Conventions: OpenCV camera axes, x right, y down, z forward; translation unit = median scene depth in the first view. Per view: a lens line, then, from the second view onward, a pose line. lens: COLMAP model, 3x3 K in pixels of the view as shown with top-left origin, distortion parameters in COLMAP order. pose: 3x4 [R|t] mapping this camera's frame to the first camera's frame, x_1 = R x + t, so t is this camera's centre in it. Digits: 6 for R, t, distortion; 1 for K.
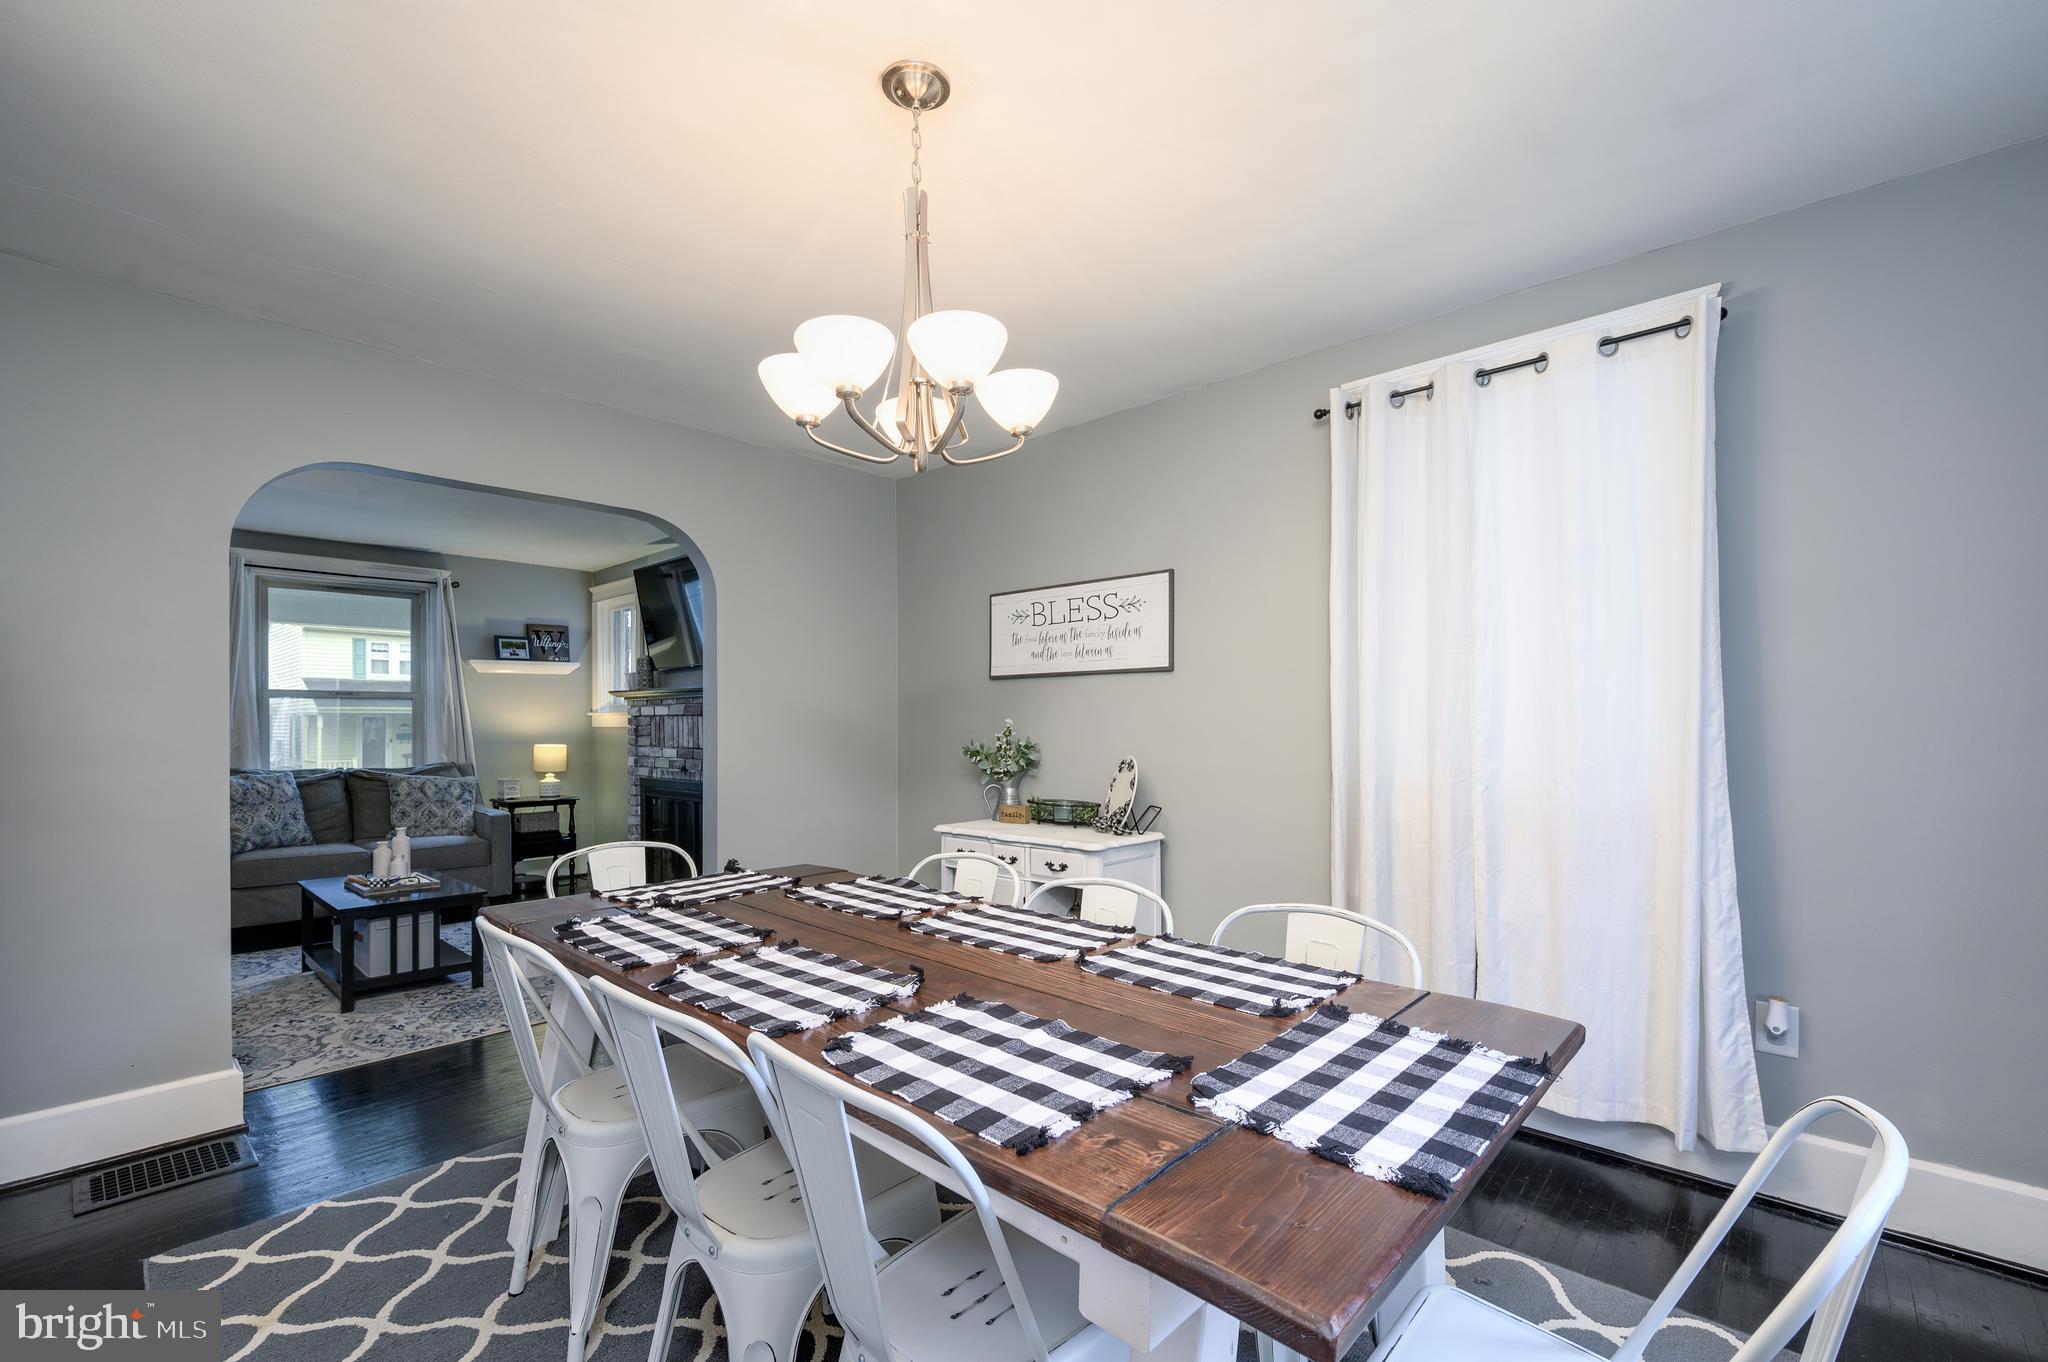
lens RADIAL K [[878.8, 0, 1037.4], [0, 878.8, 728.5], [0, 0, 1]] dist [0.000098, 0.000113]
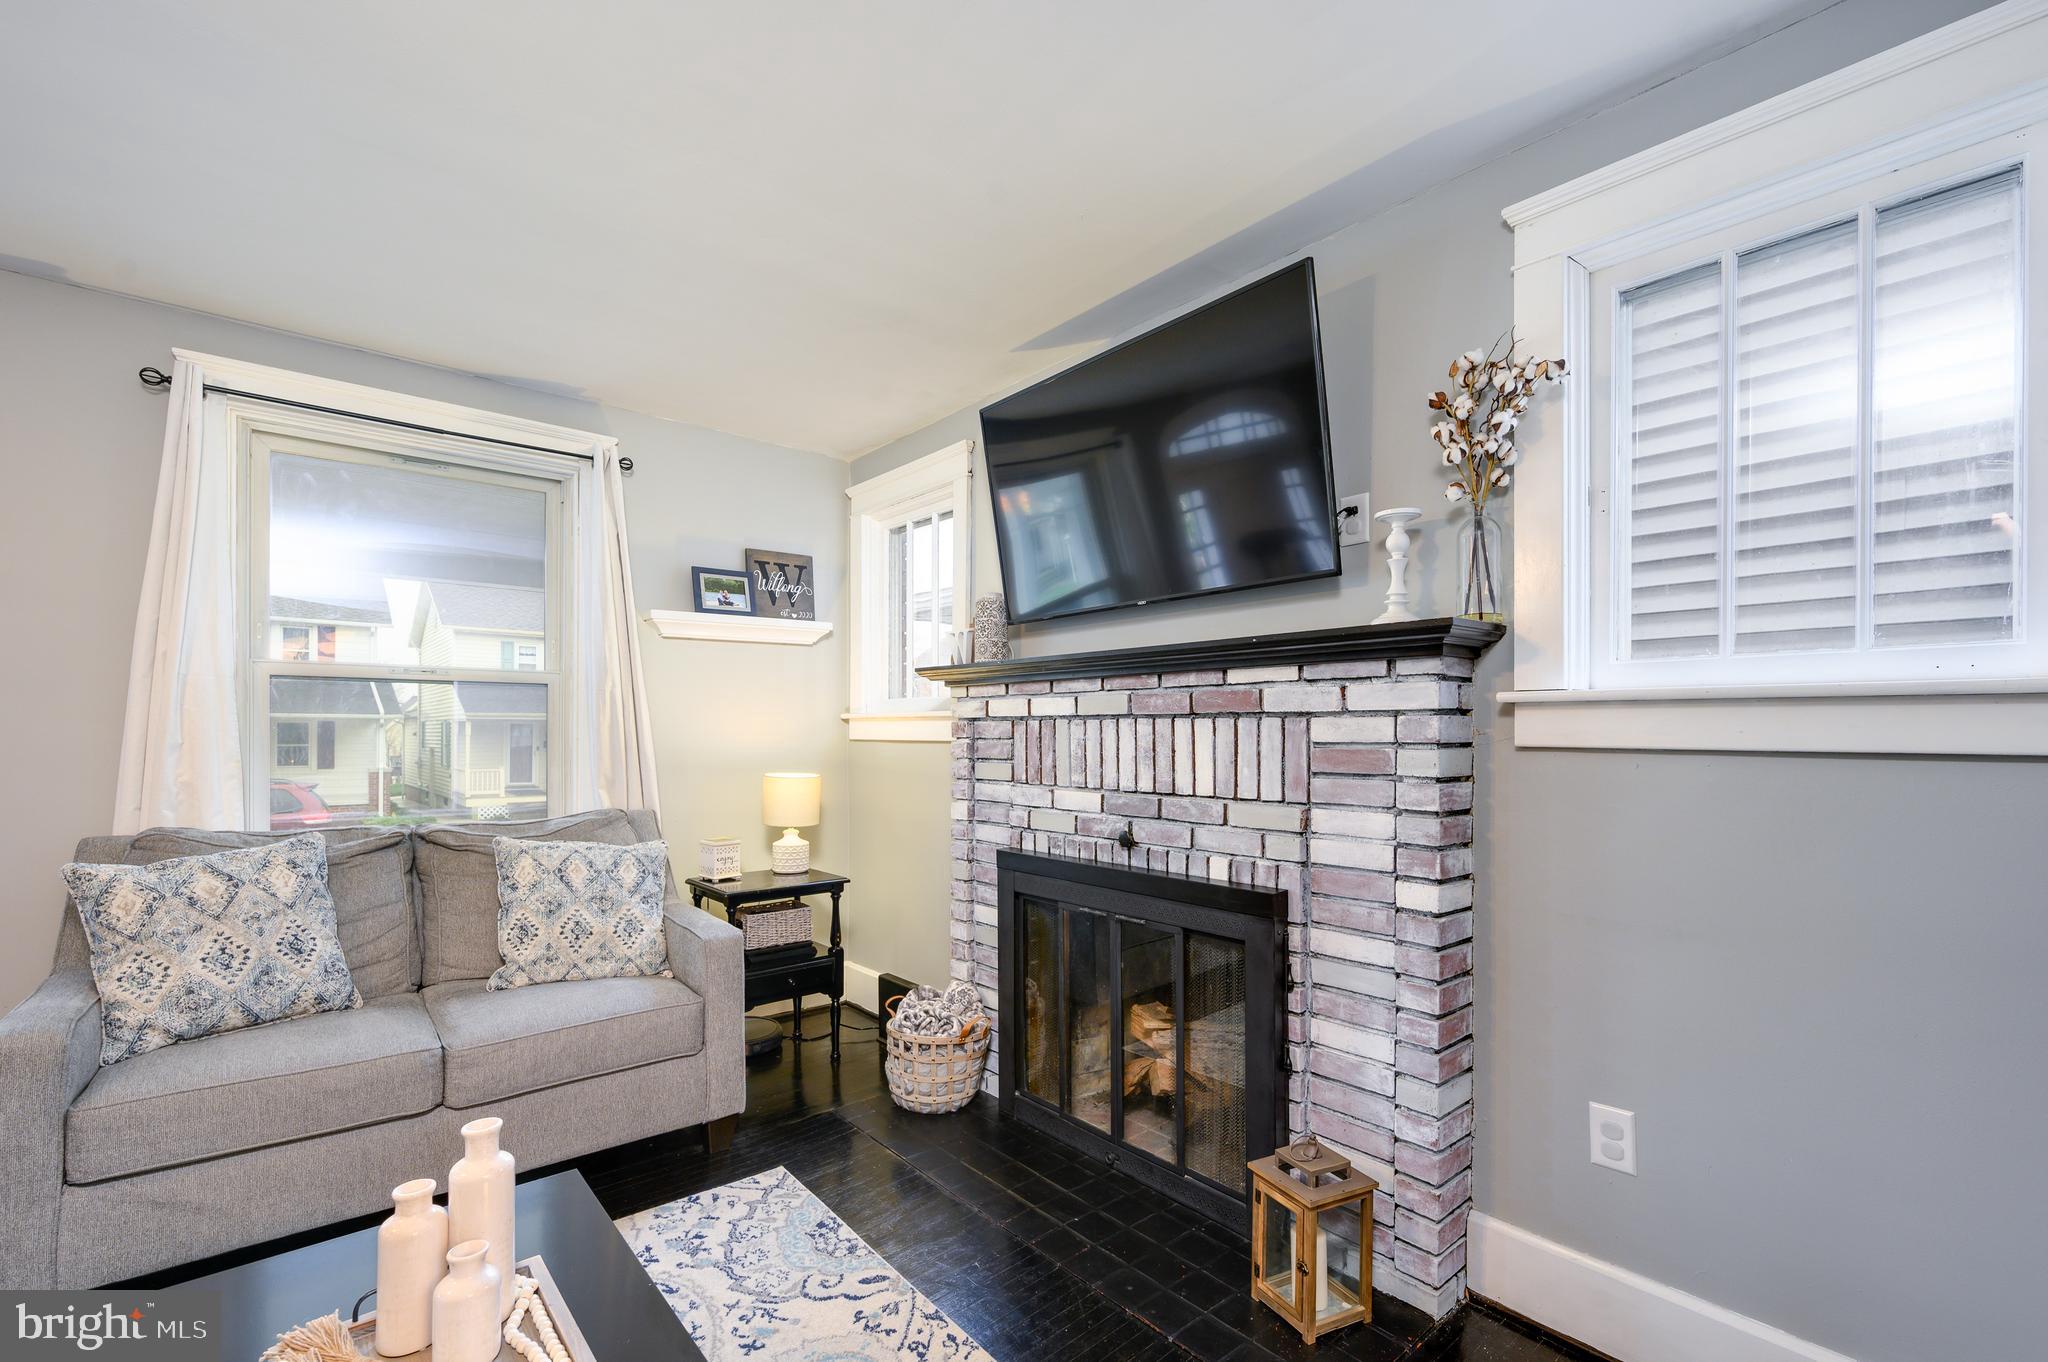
lens RADIAL K [[878.8, 0, 1037.4], [0, 878.8, 728.5], [0, 0, 1]] dist [0.000098, 0.000113]
pose [[0.992830, 0.005186, -0.119424, -0.359045], [-0.006479, 0.999924, -0.010442, -0.003663], [0.119361, 0.011141, 0.992788, 0.515390]]
